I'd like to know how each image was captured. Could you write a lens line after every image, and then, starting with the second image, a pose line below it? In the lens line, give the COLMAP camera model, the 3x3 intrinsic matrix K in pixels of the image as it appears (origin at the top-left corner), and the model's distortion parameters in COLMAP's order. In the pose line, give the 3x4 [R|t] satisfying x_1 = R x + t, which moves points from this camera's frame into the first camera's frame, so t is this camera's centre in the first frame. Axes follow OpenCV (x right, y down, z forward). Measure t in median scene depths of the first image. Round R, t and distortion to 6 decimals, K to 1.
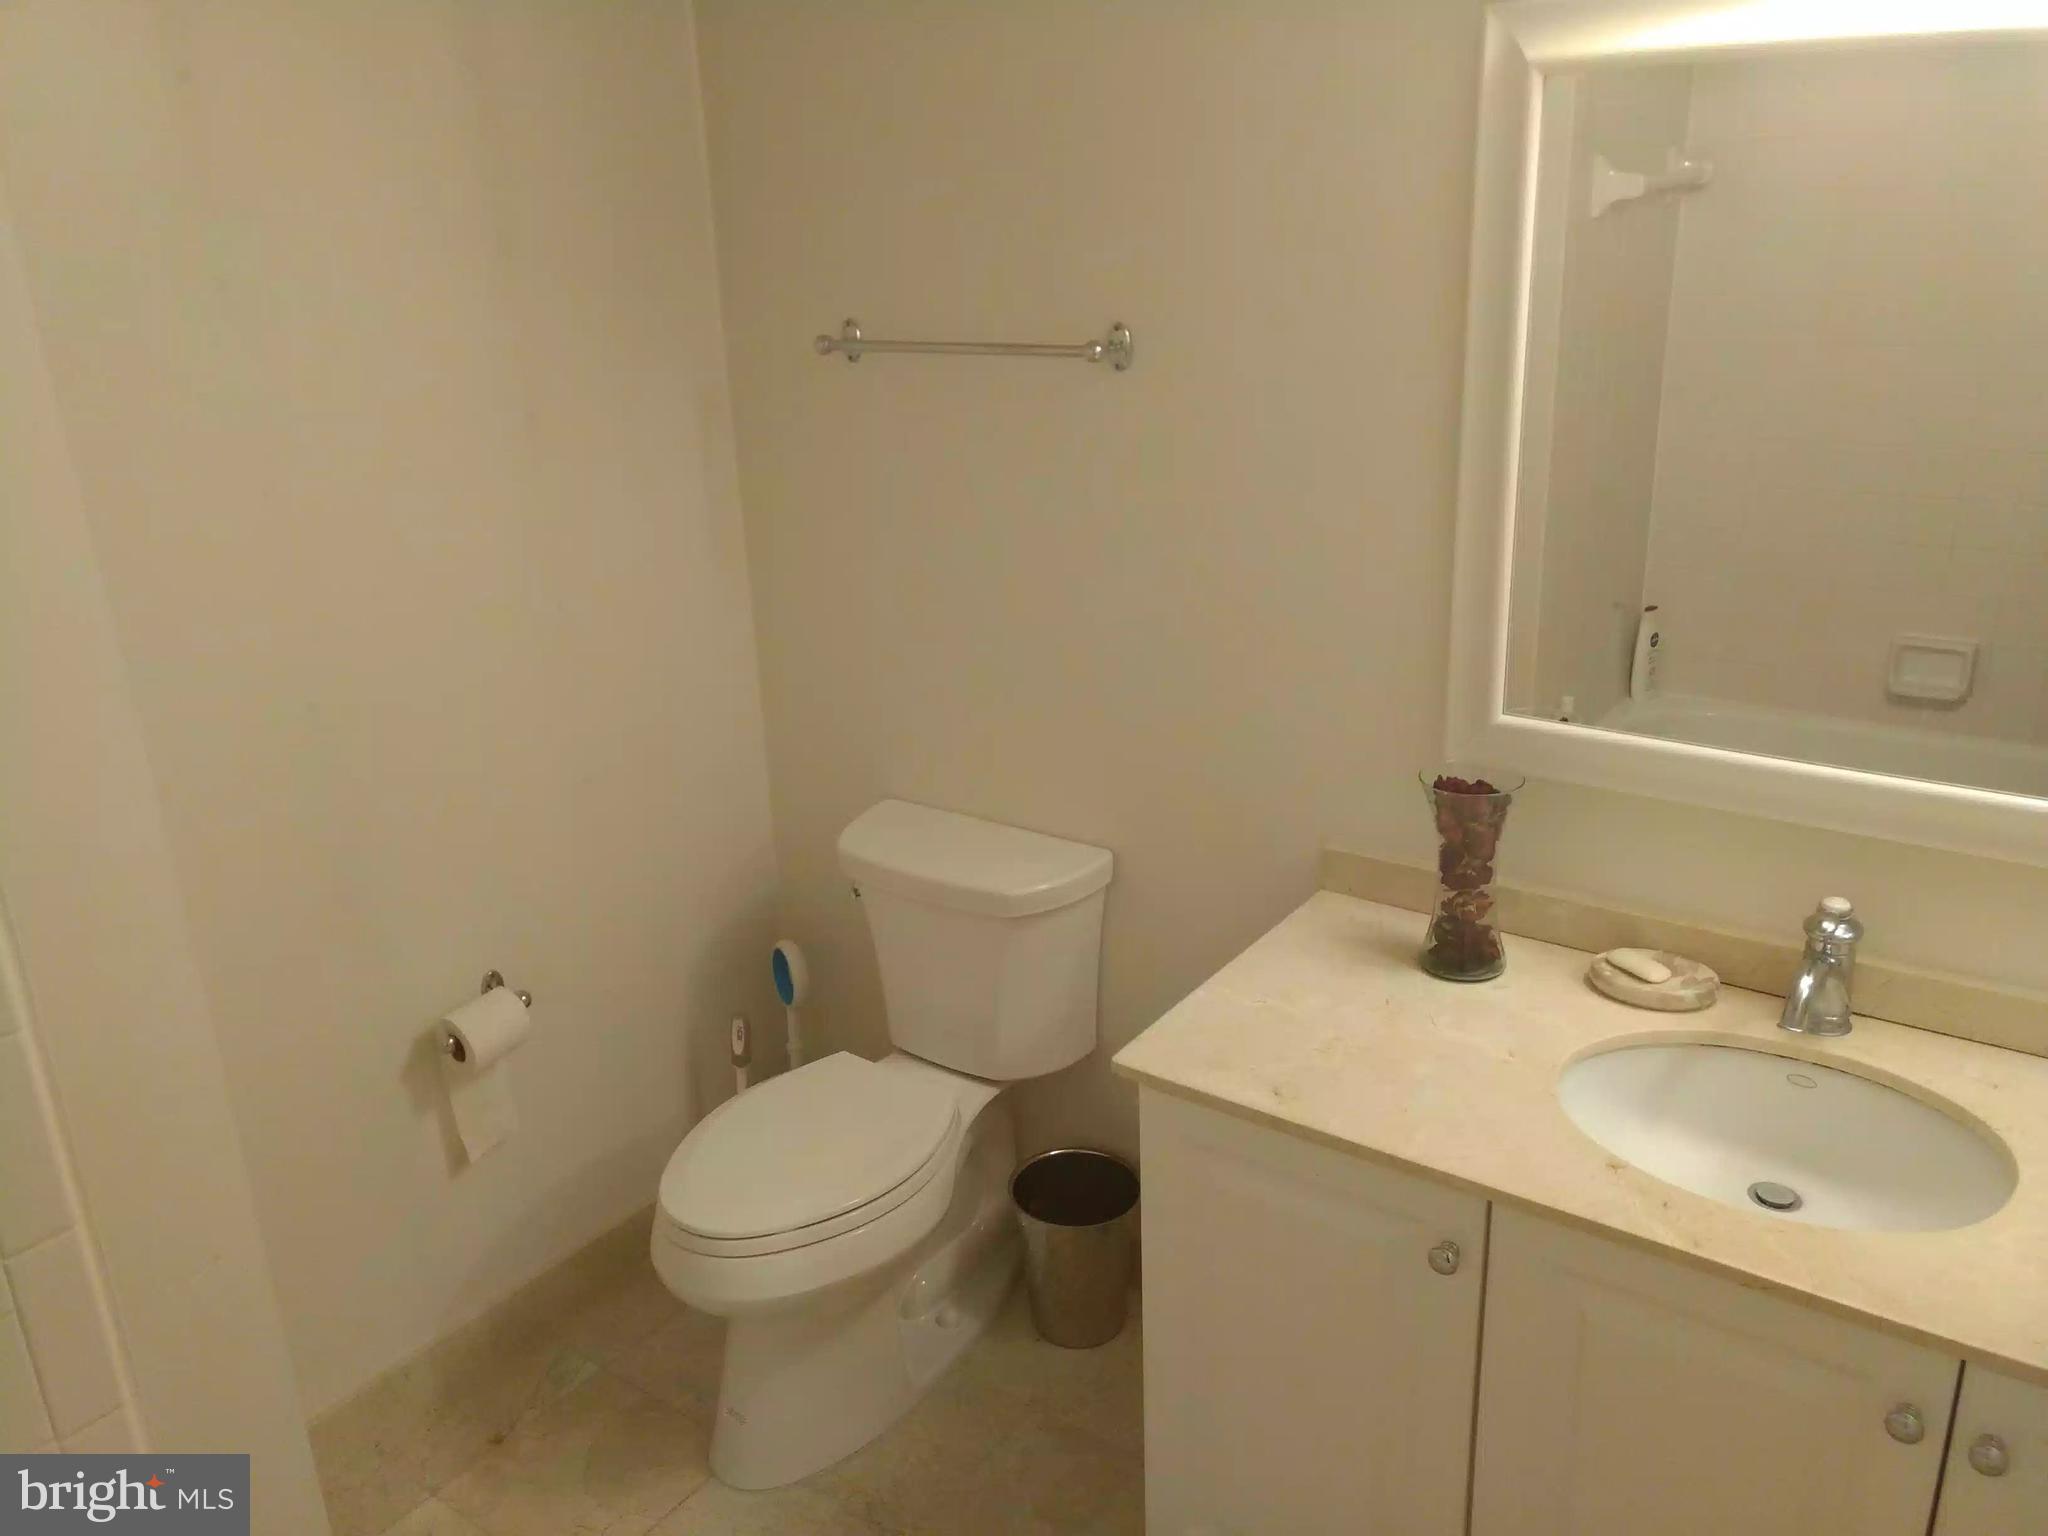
lens RADIAL K [[1620.9, 0, 1025.6], [0, 1620.9, 775.8], [0, 0, 1]] dist [0.019146, -0.000225]
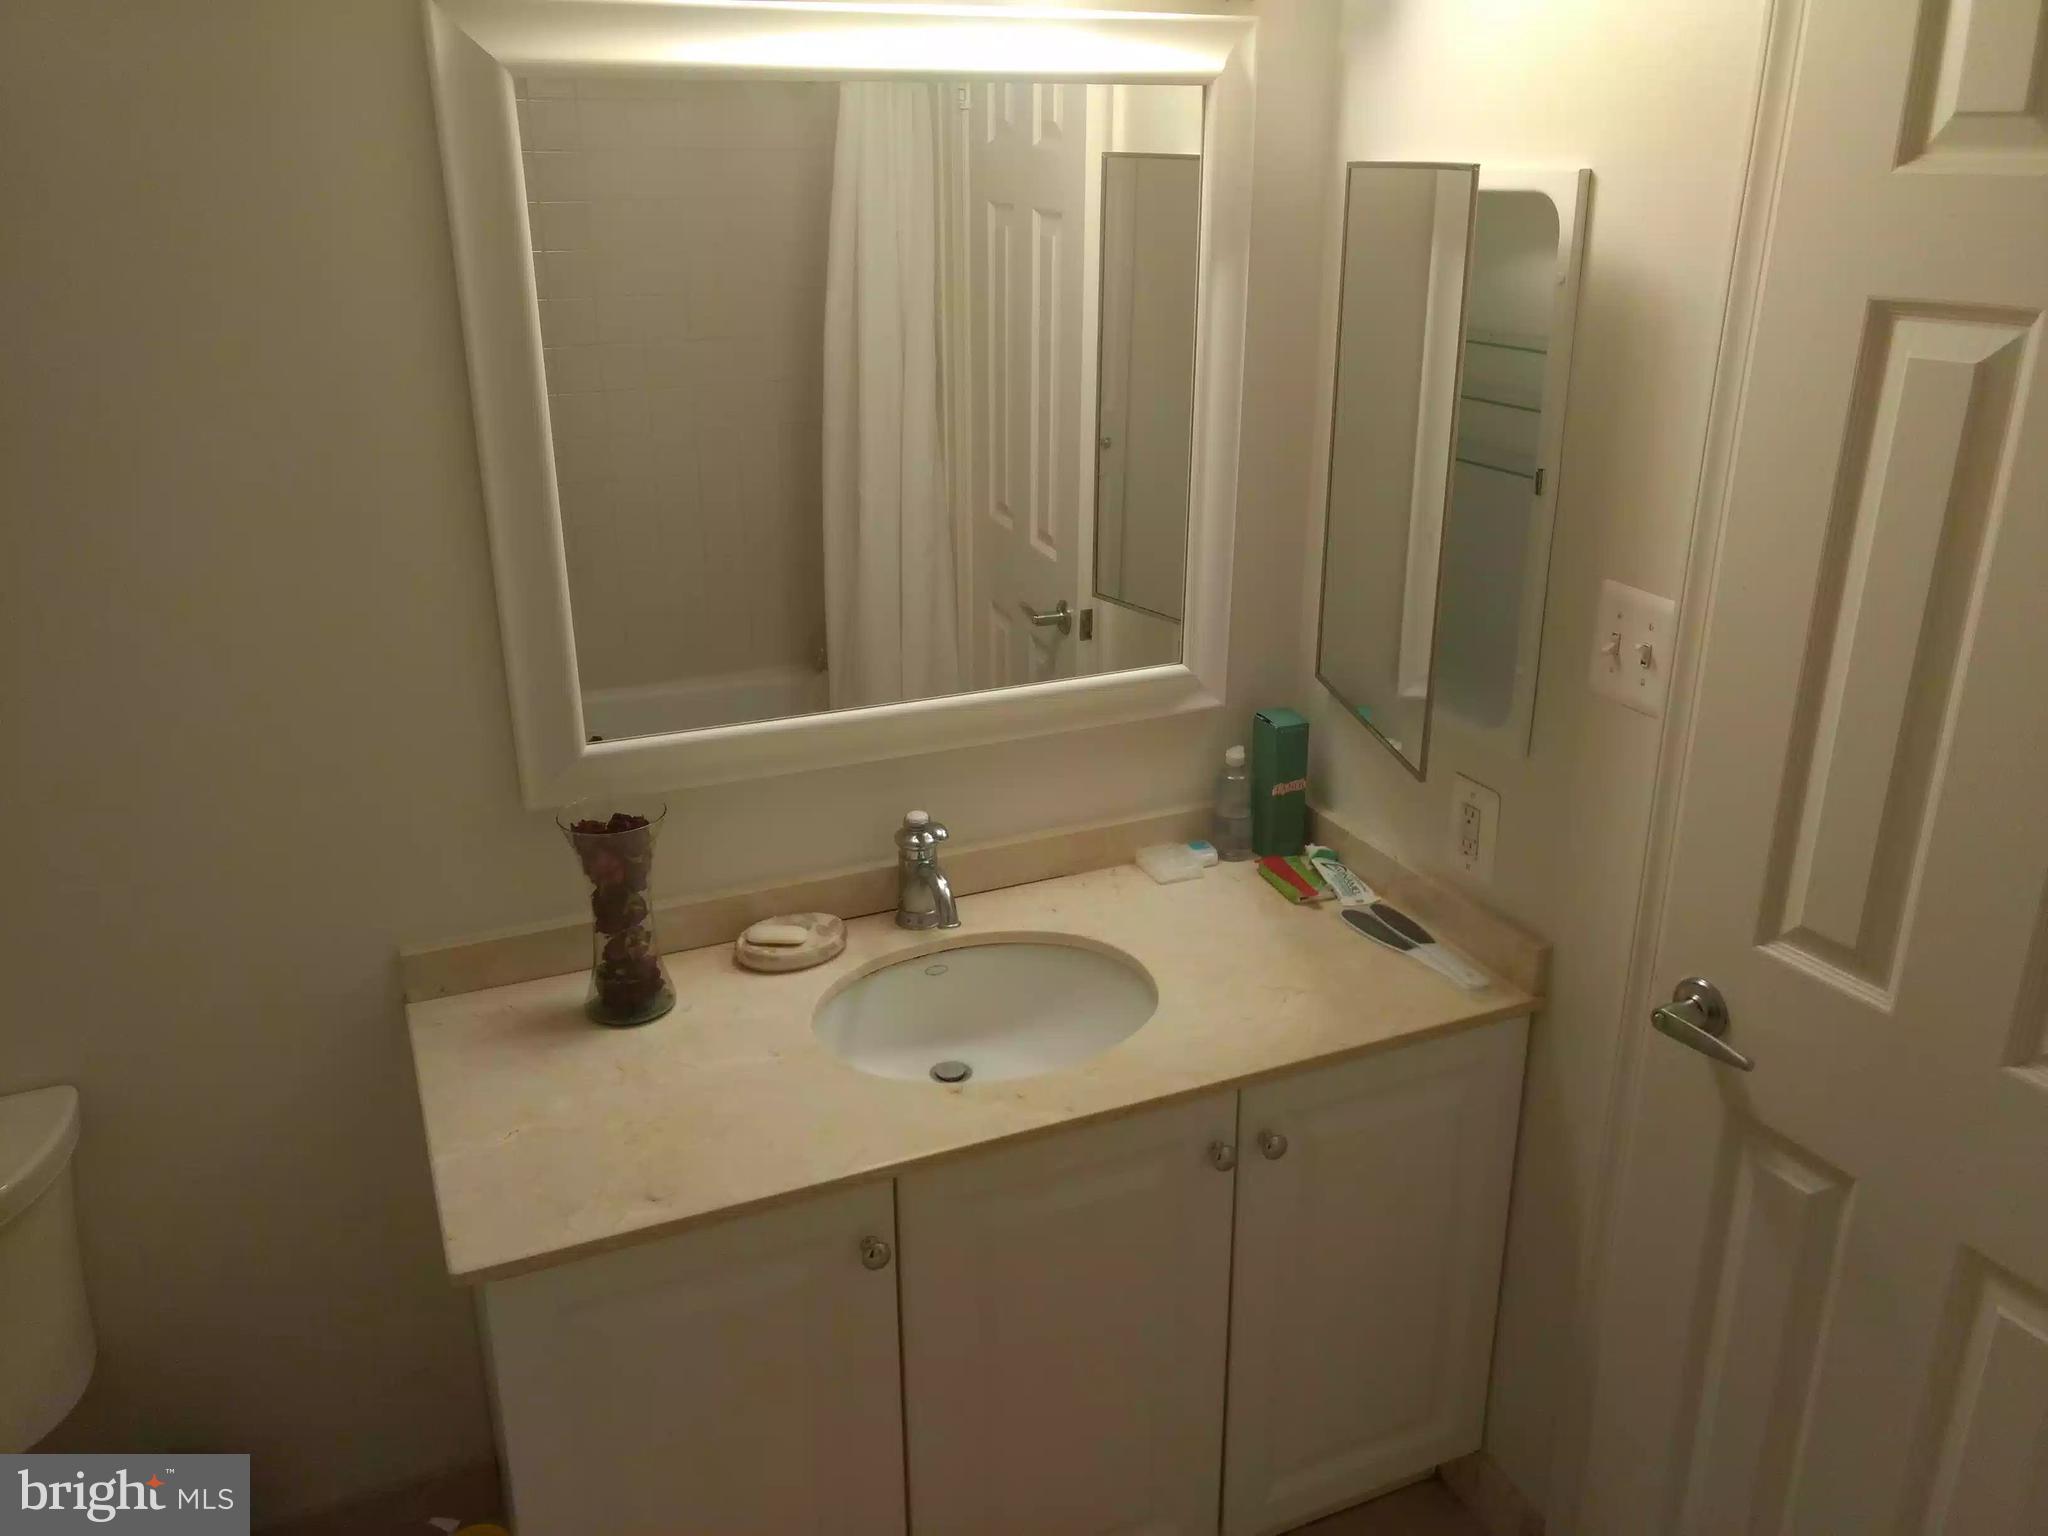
lens RADIAL K [[1620.9, 0, 1025.6], [0, 1620.9, 775.8], [0, 0, 1]] dist [0.019146, -0.000225]
pose [[0.496644, -0.280655, 0.821326, -0.391518], [0.281852, 0.947145, 0.153217, -0.100463], [-0.820916, 0.155398, 0.549498, 0.281598]]
